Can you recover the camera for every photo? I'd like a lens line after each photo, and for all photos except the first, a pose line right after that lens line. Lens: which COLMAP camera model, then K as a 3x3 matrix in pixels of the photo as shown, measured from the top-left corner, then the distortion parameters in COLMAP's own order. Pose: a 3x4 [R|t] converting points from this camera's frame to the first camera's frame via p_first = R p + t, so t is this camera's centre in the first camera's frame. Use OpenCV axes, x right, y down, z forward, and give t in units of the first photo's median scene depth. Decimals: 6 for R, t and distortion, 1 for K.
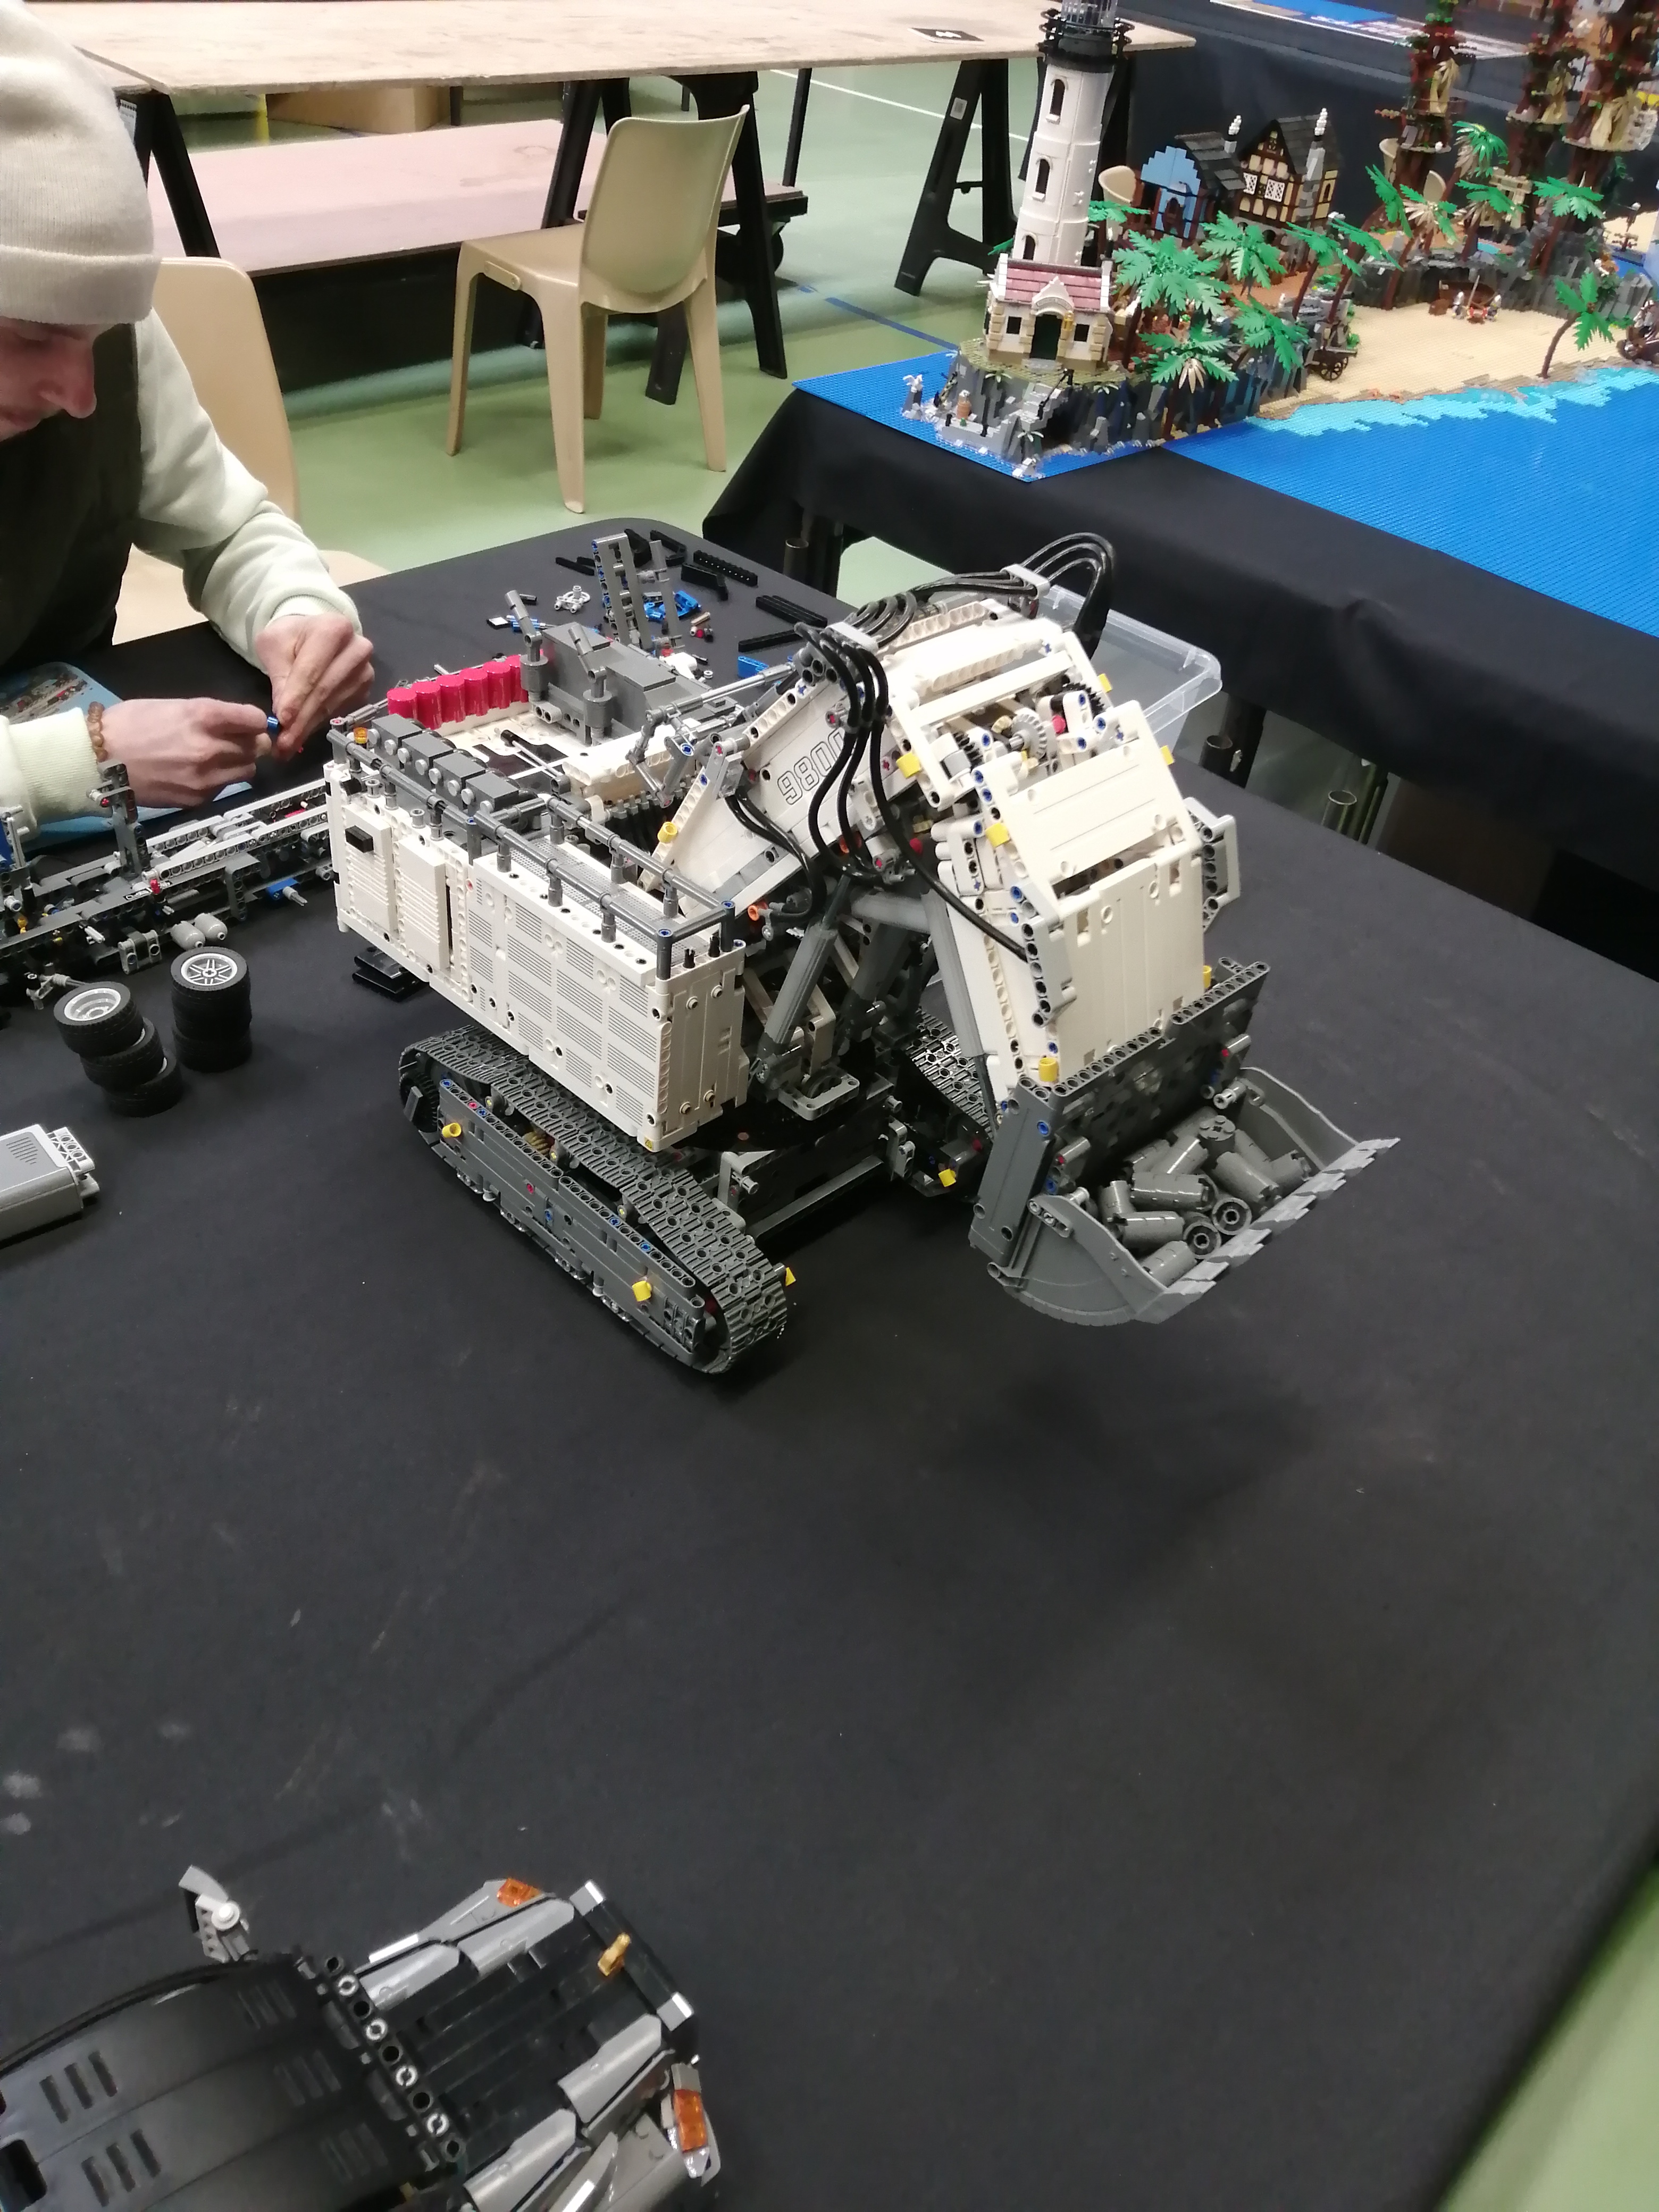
lens RADIAL K [[1767.4, 0, 837.5], [0, 1767.4, 1110.3], [0, 0, 1]] dist [0.004223, -0.007409]
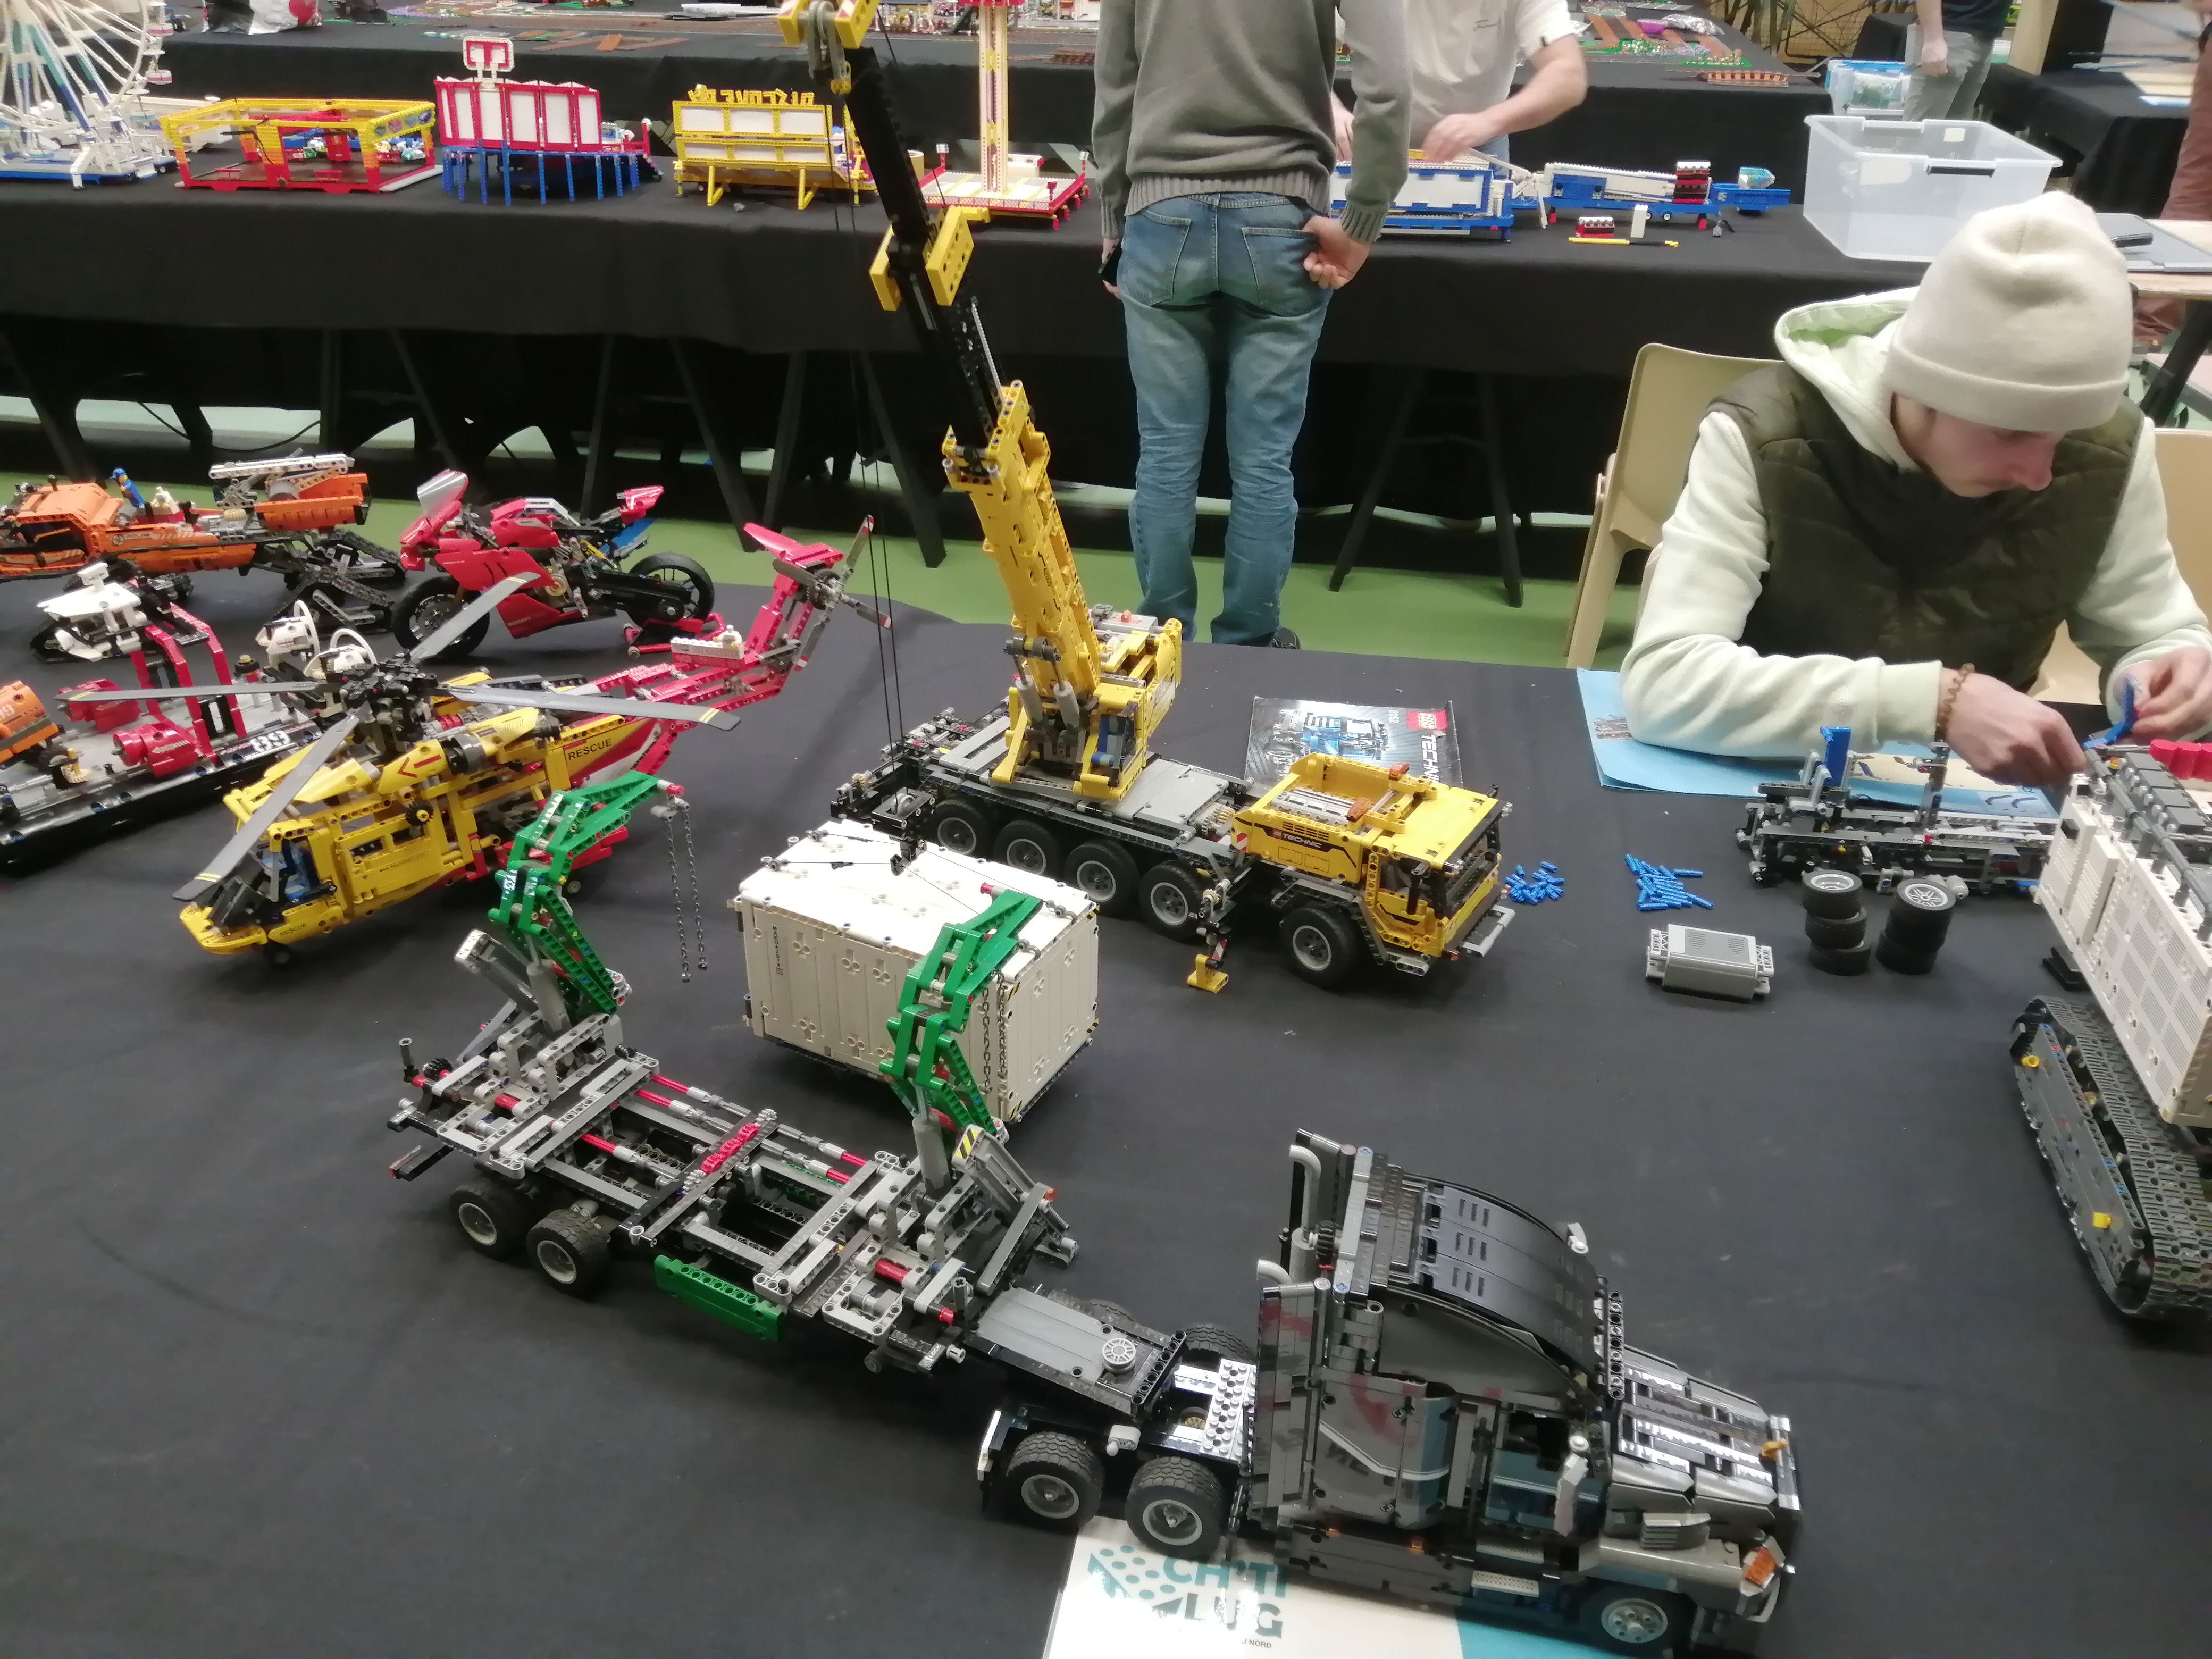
lens RADIAL K [[1767.4, 0, 1108.9], [0, 1767.4, 840.0], [0, 0, 1]] dist [0.004223, -0.007409]
pose [[0.564626, 0.328515, -0.757149, 0.302567], [-0.480714, 0.876605, 0.021864, 0.156965], [0.670904, 0.351627, 0.652876, -0.299680]]
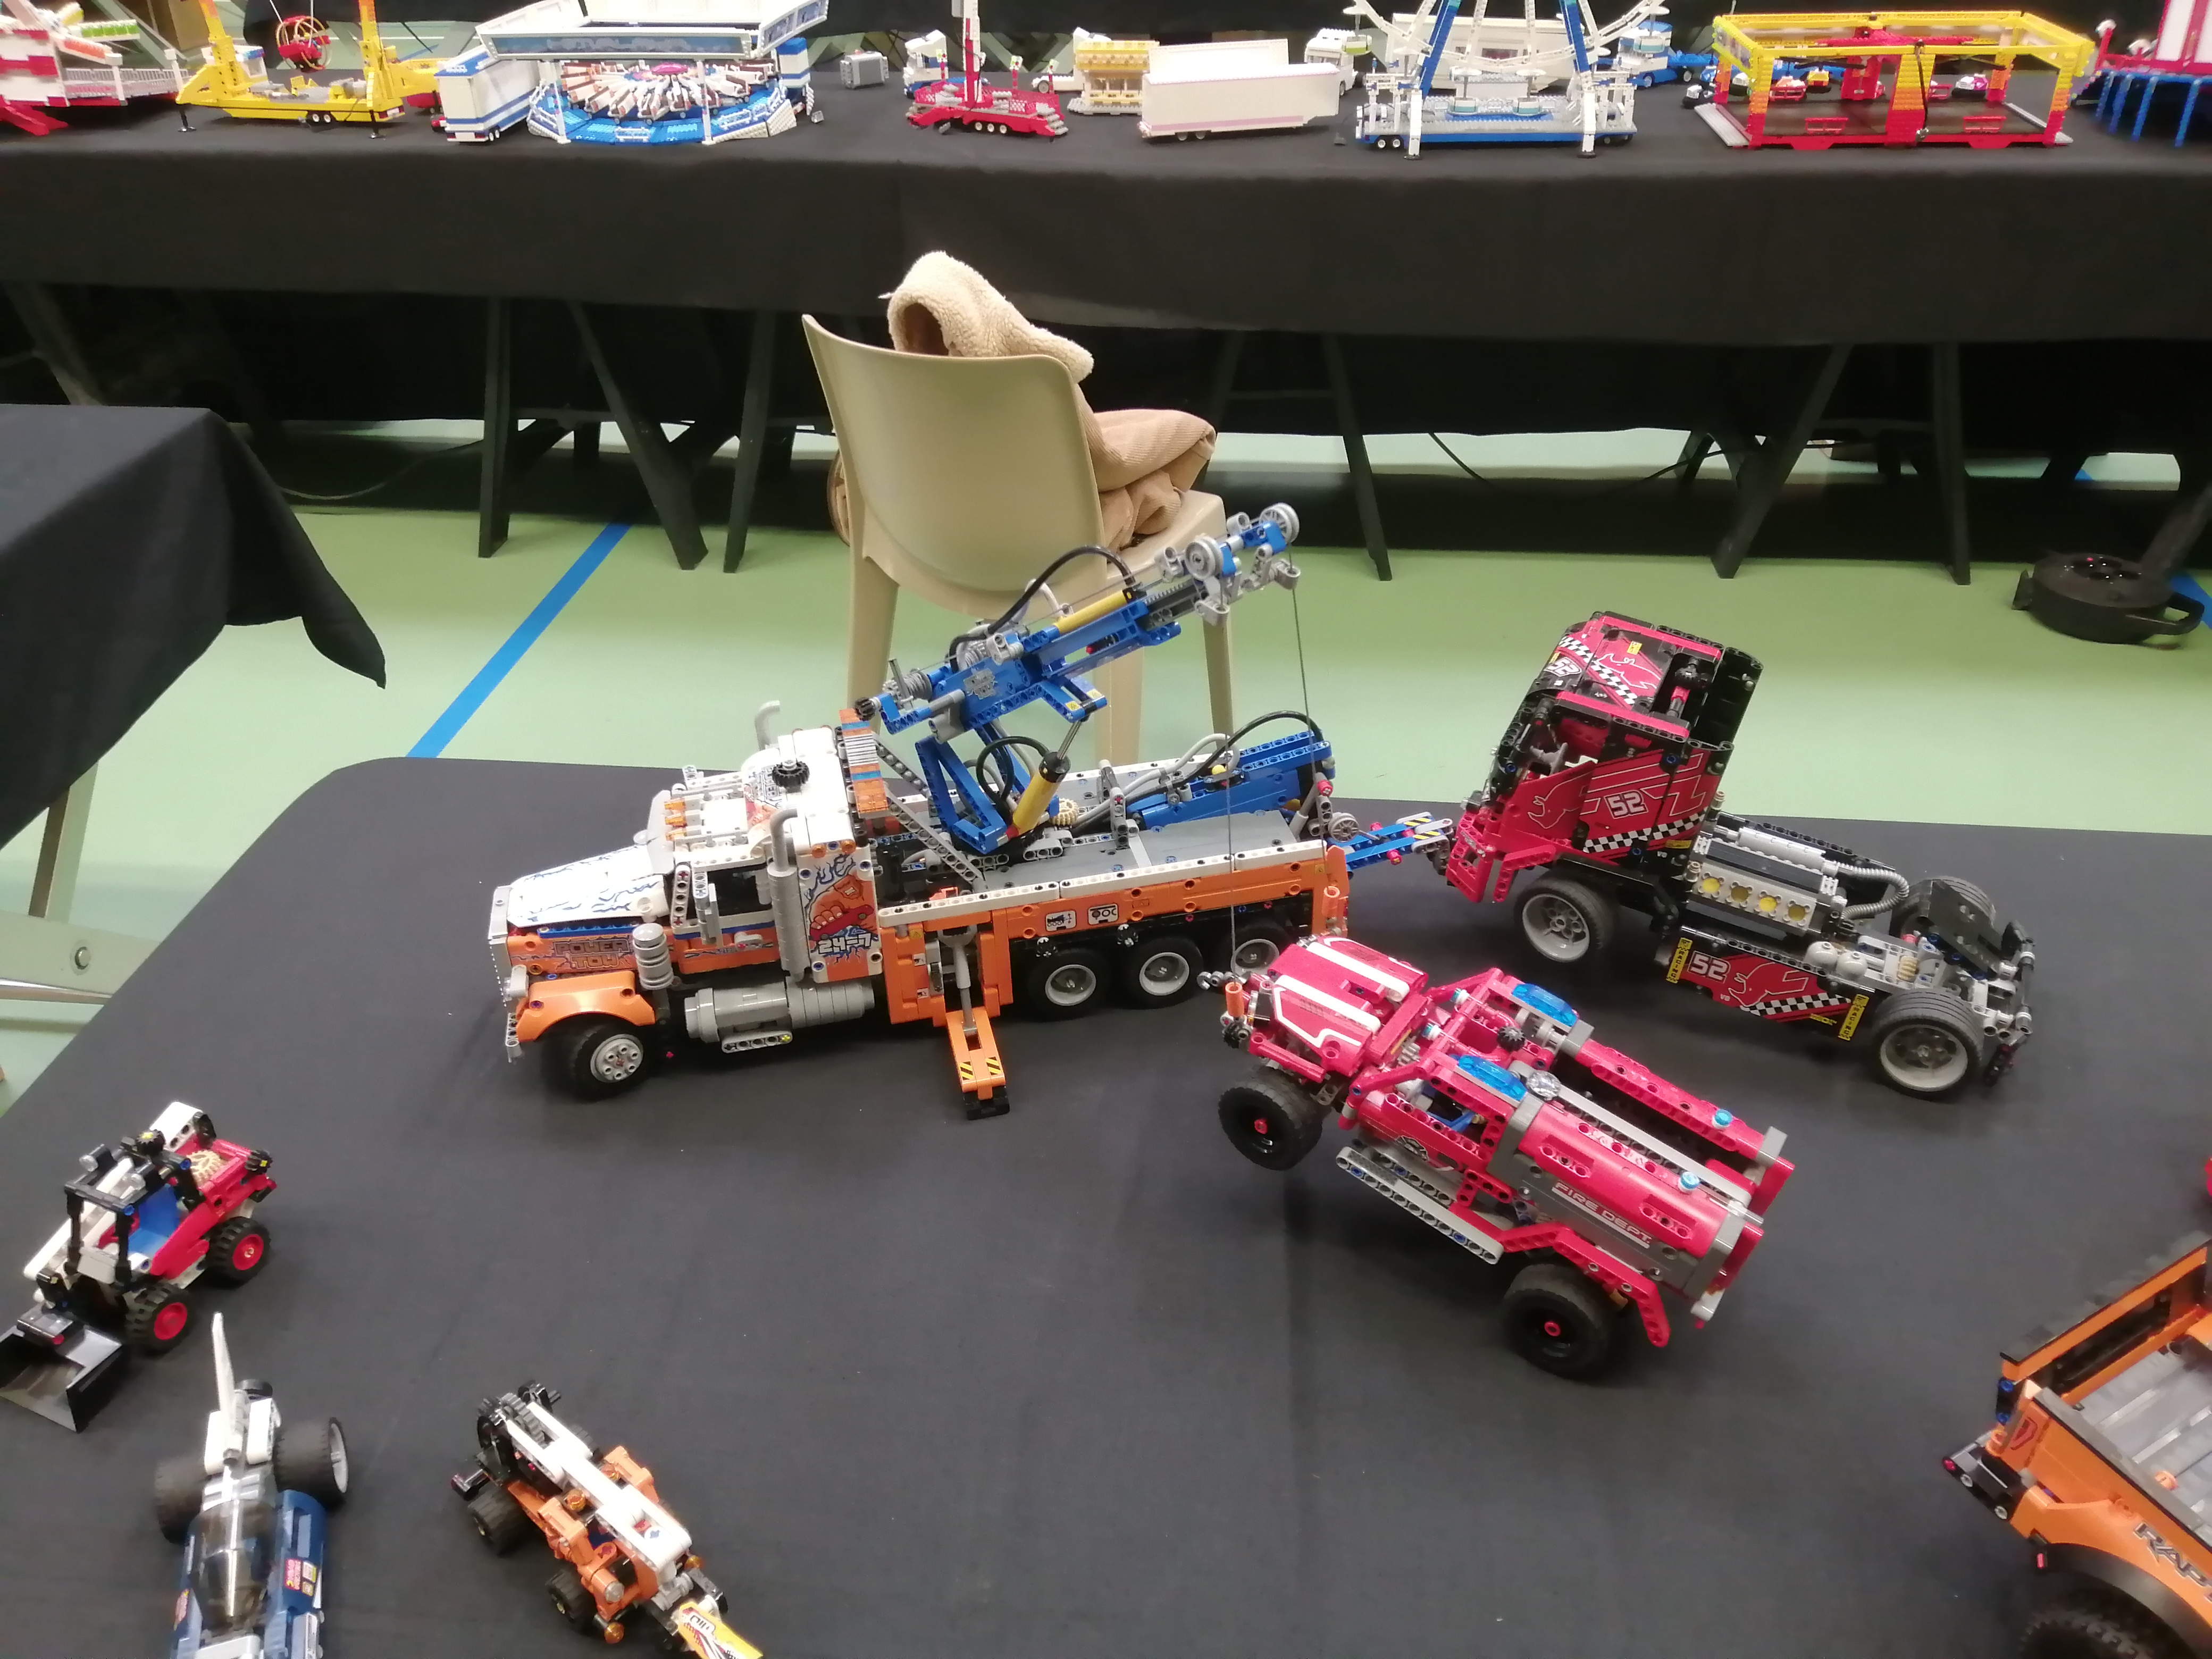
lens RADIAL K [[1758.4, 0, 1110.8], [0, 1758.4, 815.0], [0, 0, 1]] dist [0.074412, -0.116410]
pose [[0.610995, 0.328713, -0.720162, -2.748182], [-0.436215, 0.898943, 0.040225, 1.280032], [0.660607, 0.289568, 0.692639, -1.991579]]
